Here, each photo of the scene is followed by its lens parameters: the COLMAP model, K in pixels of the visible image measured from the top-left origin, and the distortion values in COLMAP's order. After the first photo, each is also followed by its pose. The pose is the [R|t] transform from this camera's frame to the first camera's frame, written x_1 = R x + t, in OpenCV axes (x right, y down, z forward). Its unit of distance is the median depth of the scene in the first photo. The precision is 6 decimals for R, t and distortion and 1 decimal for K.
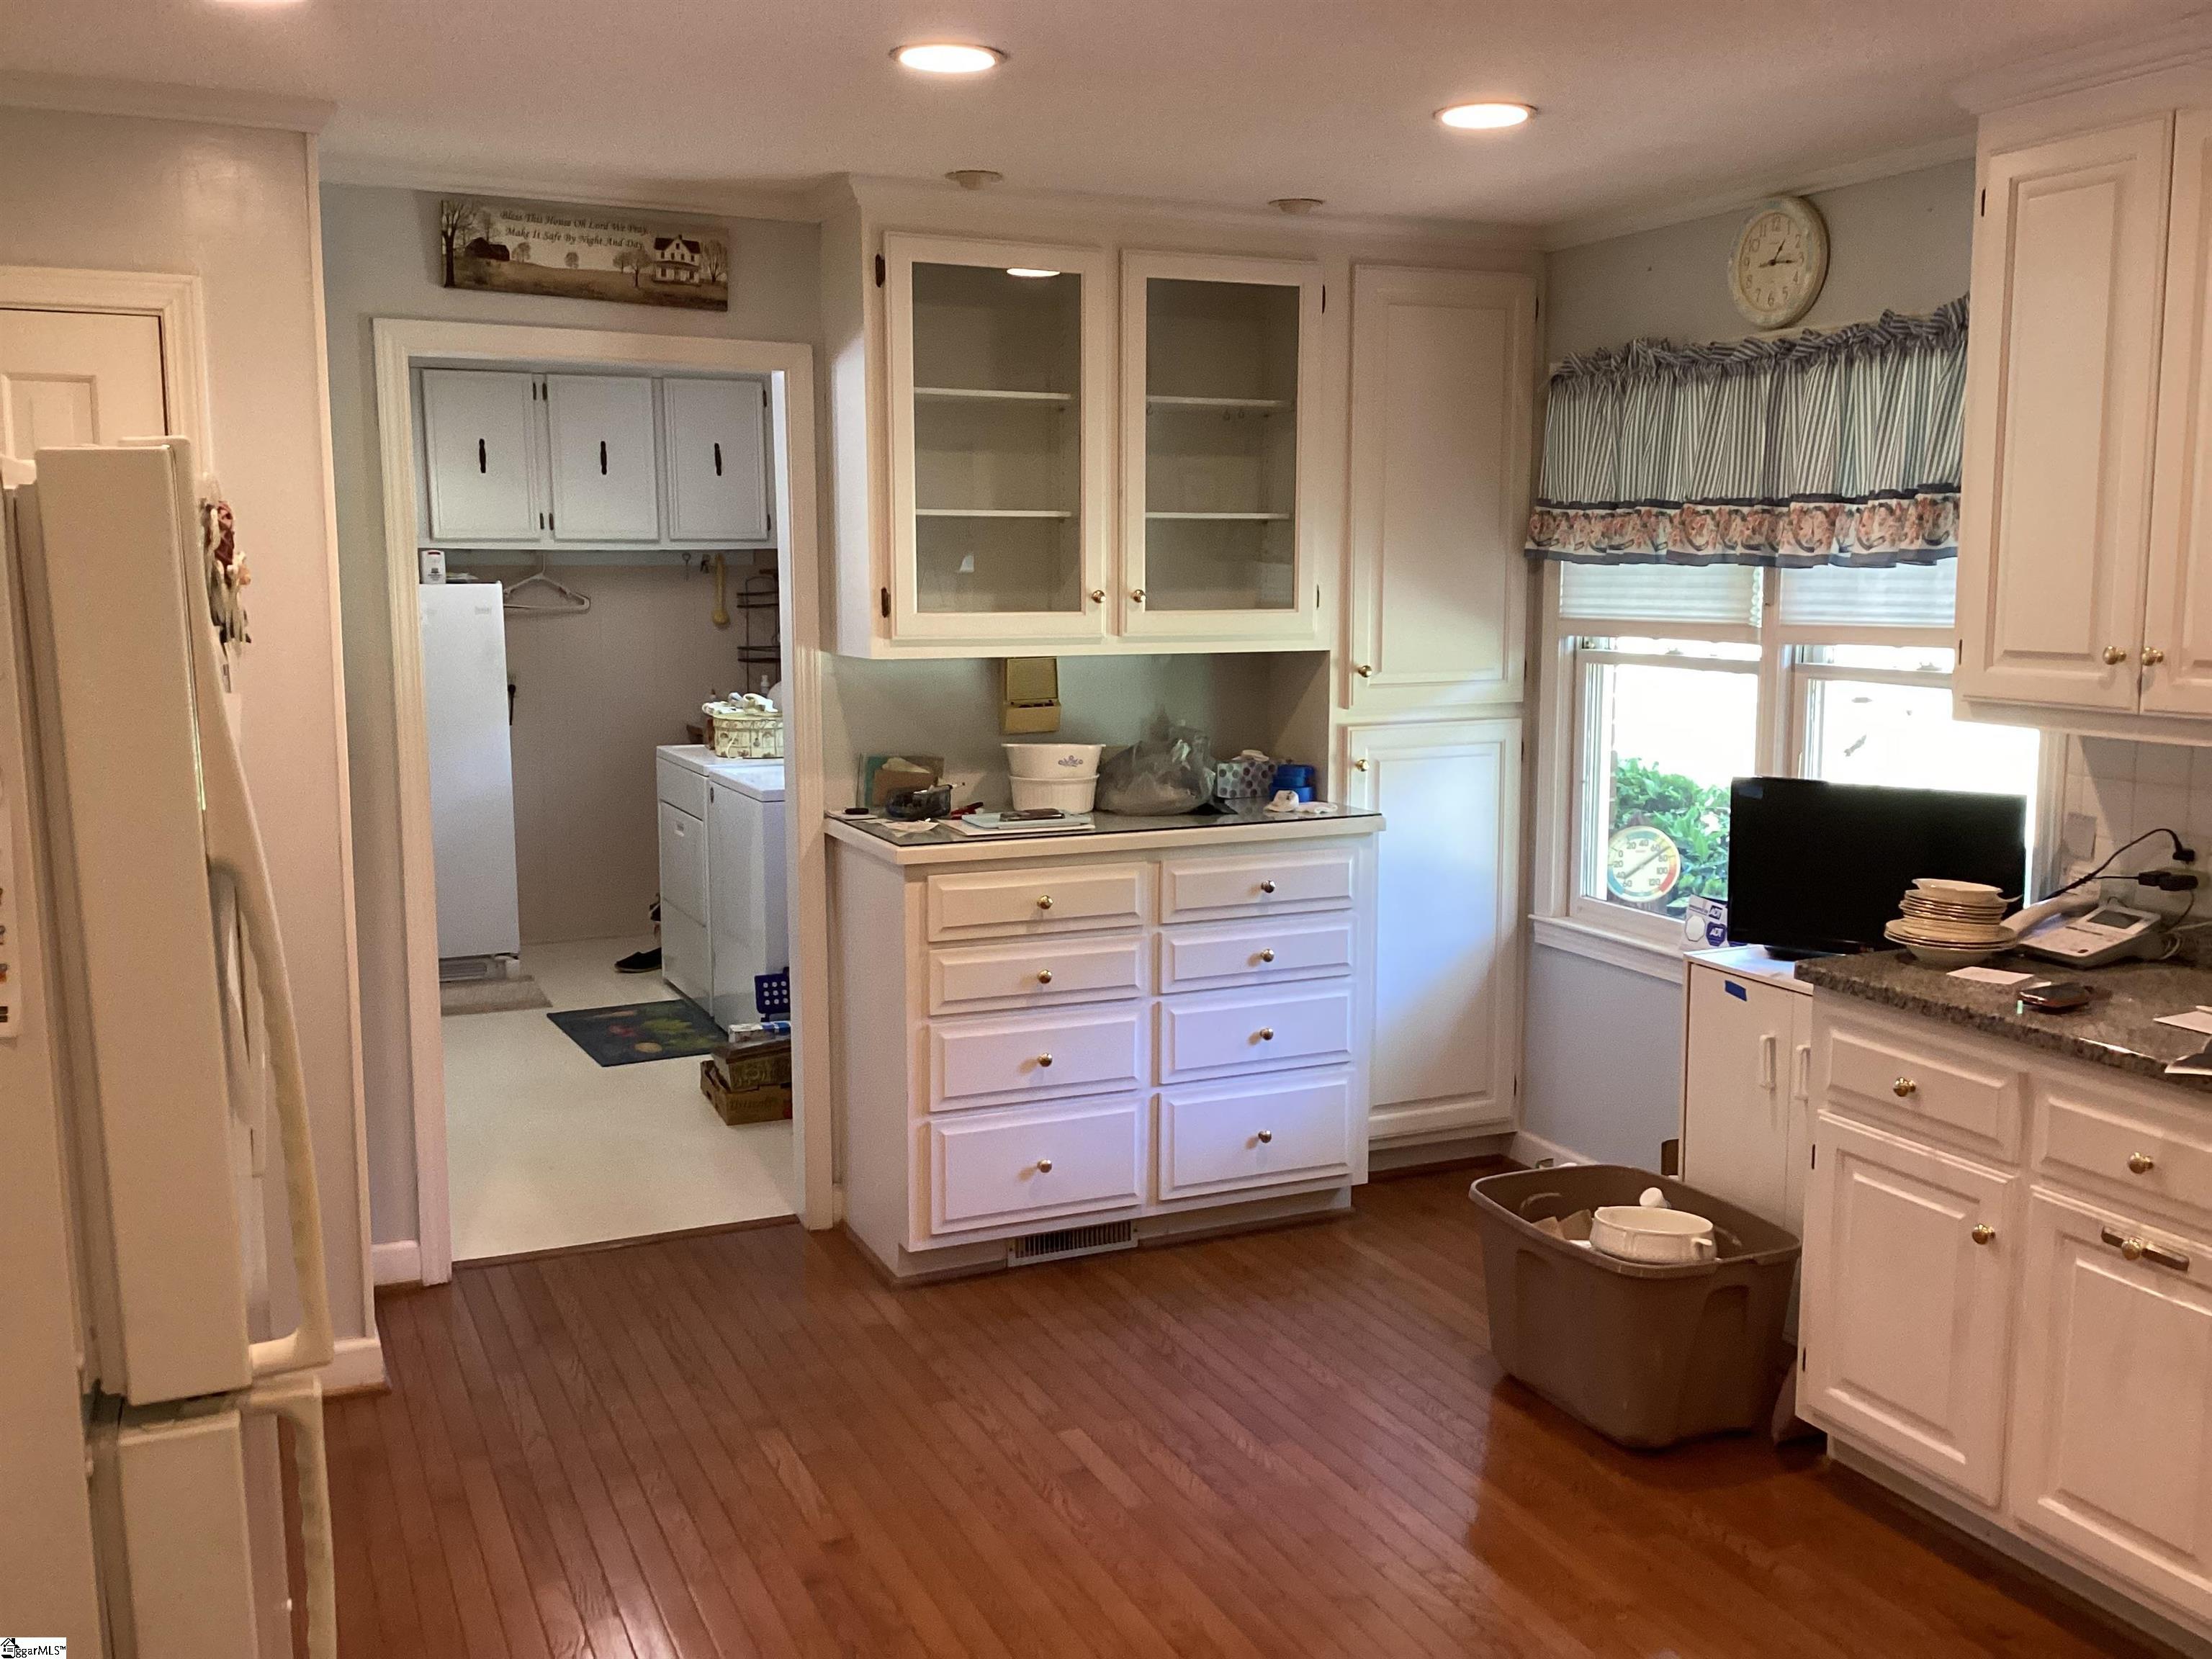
lens RADIAL K [[1963.5, 0, 1100.5], [0, 1963.5, 822.5], [0, 0, 1]] dist [0.113460, -0.246382]
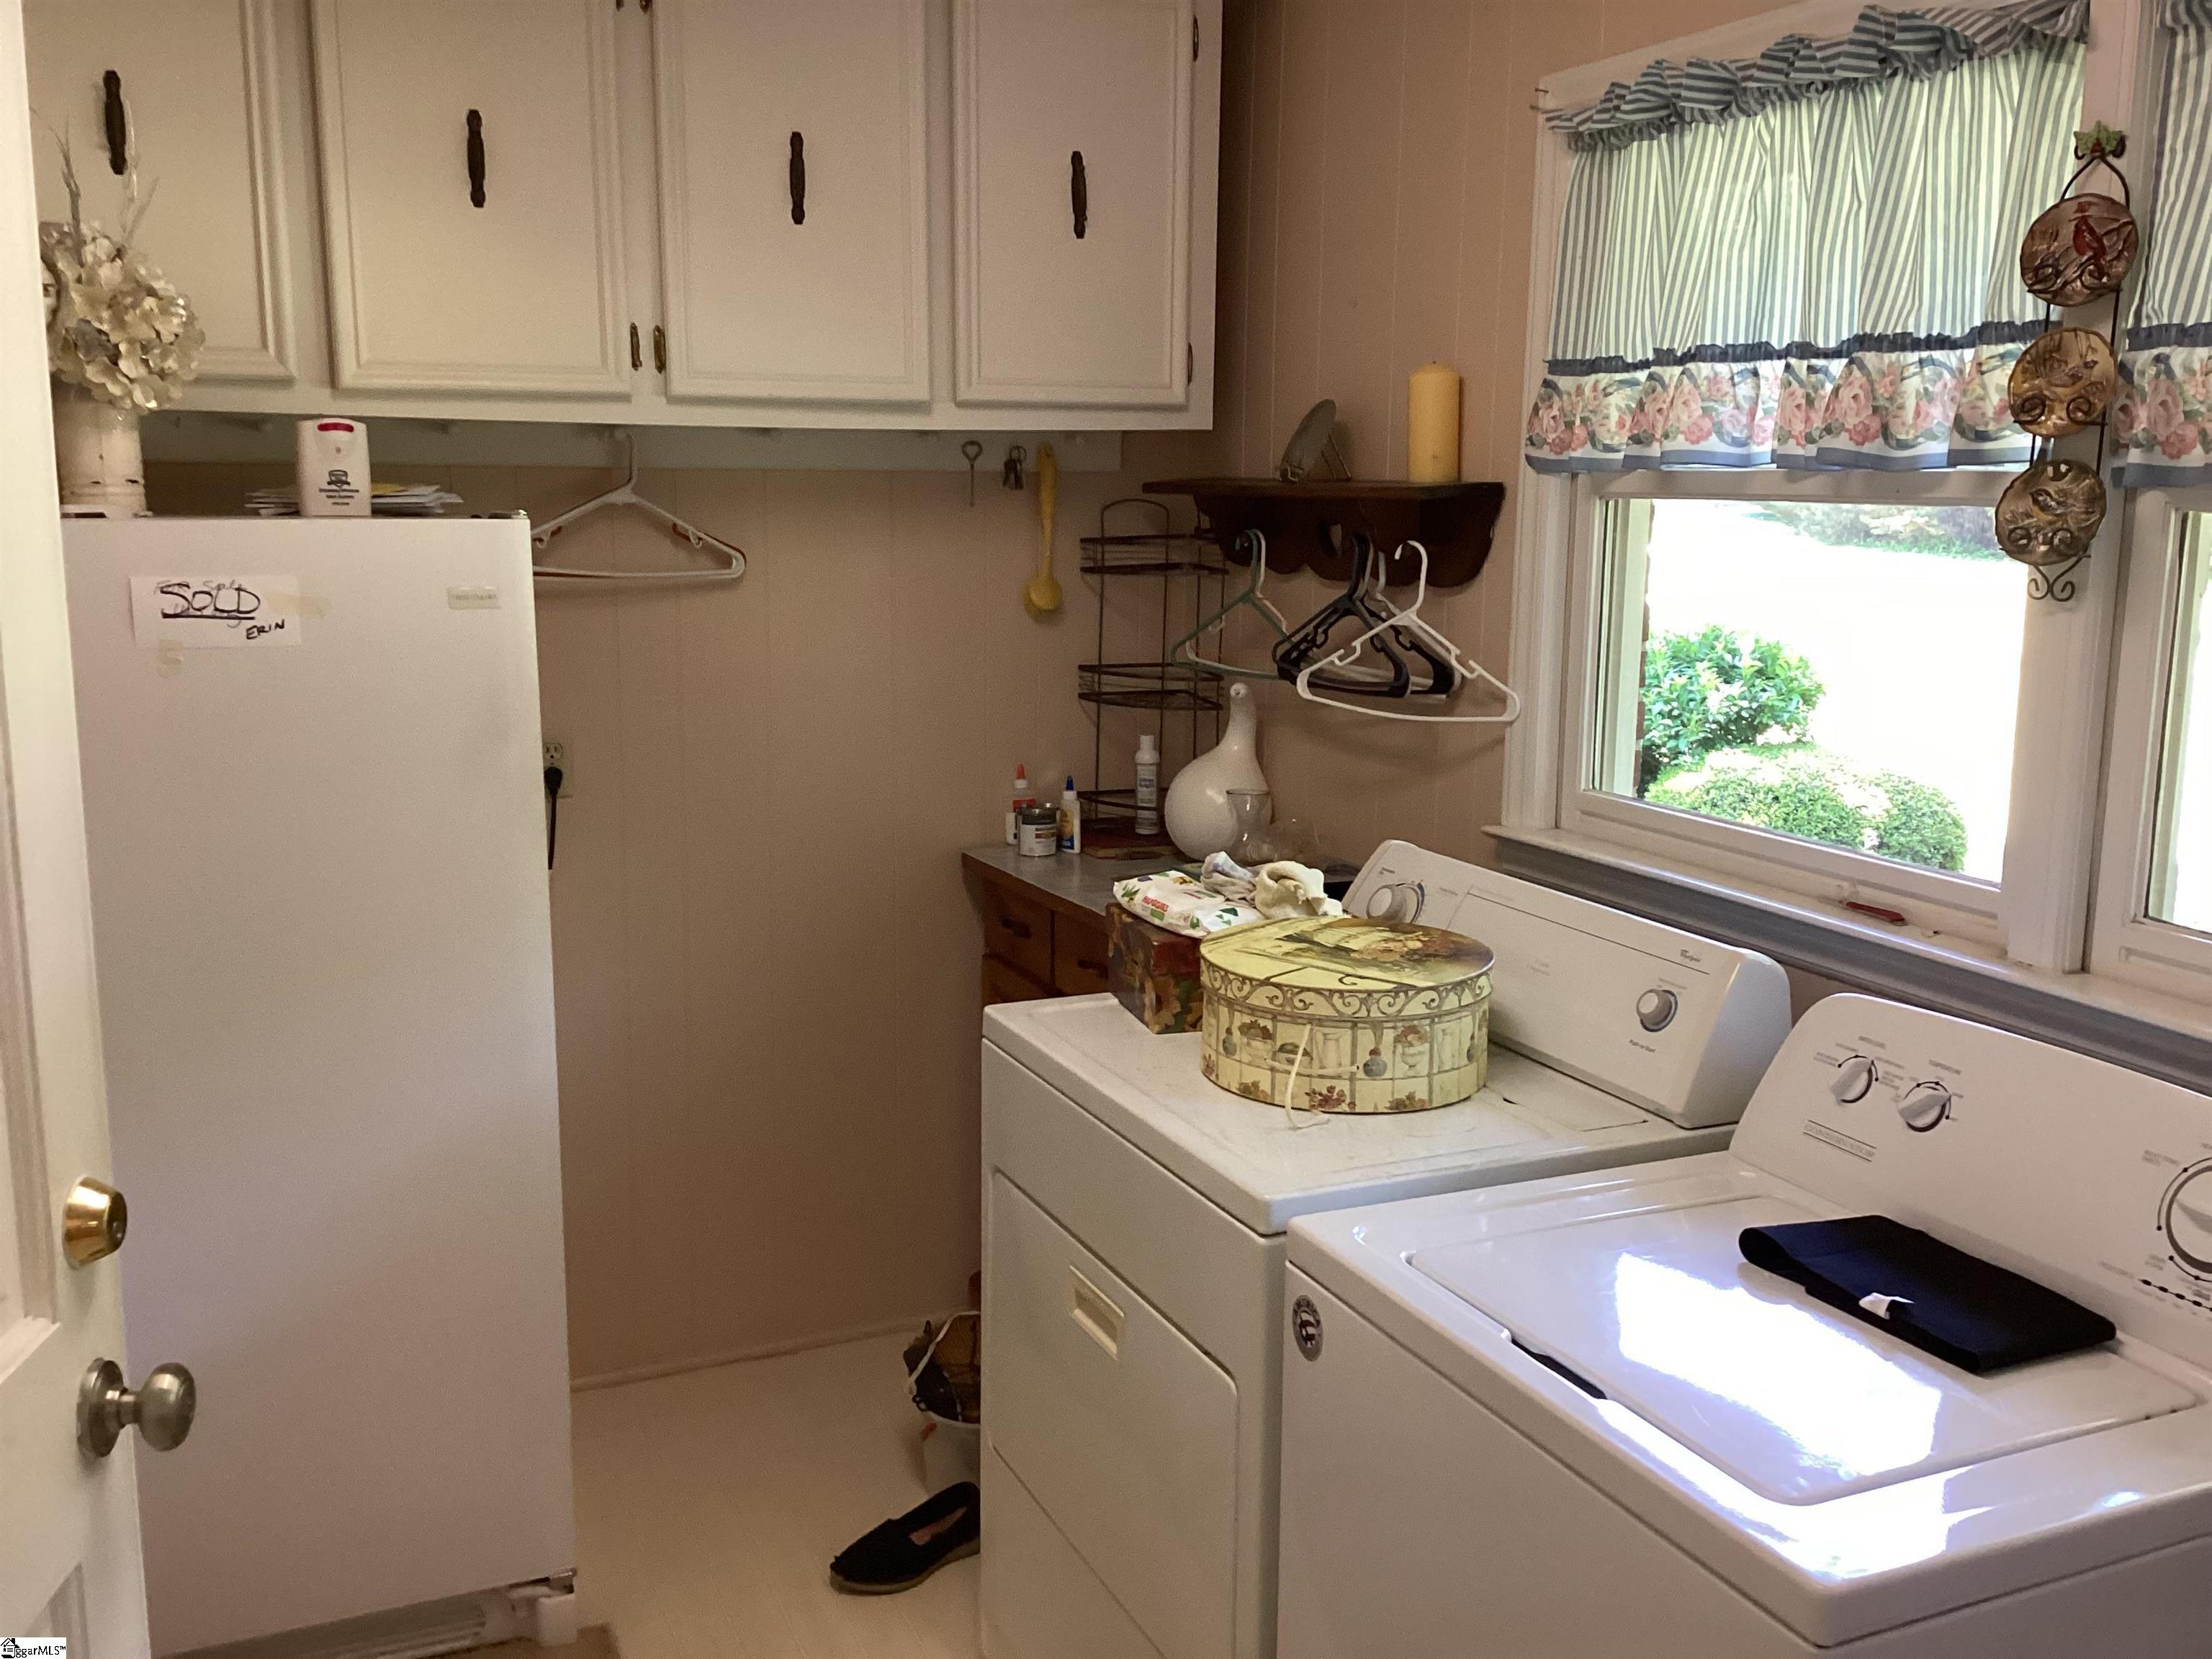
lens RADIAL K [[1978.6, 0, 1081.5], [0, 1978.6, 823.8], [0, 0, 1]] dist [0.121487, -0.253861]
pose [[0.999736, 0.011715, -0.019746, -0.355241], [-0.010913, 0.999130, 0.040247, -0.147150], [0.020200, -0.040021, 0.998995, 1.166851]]
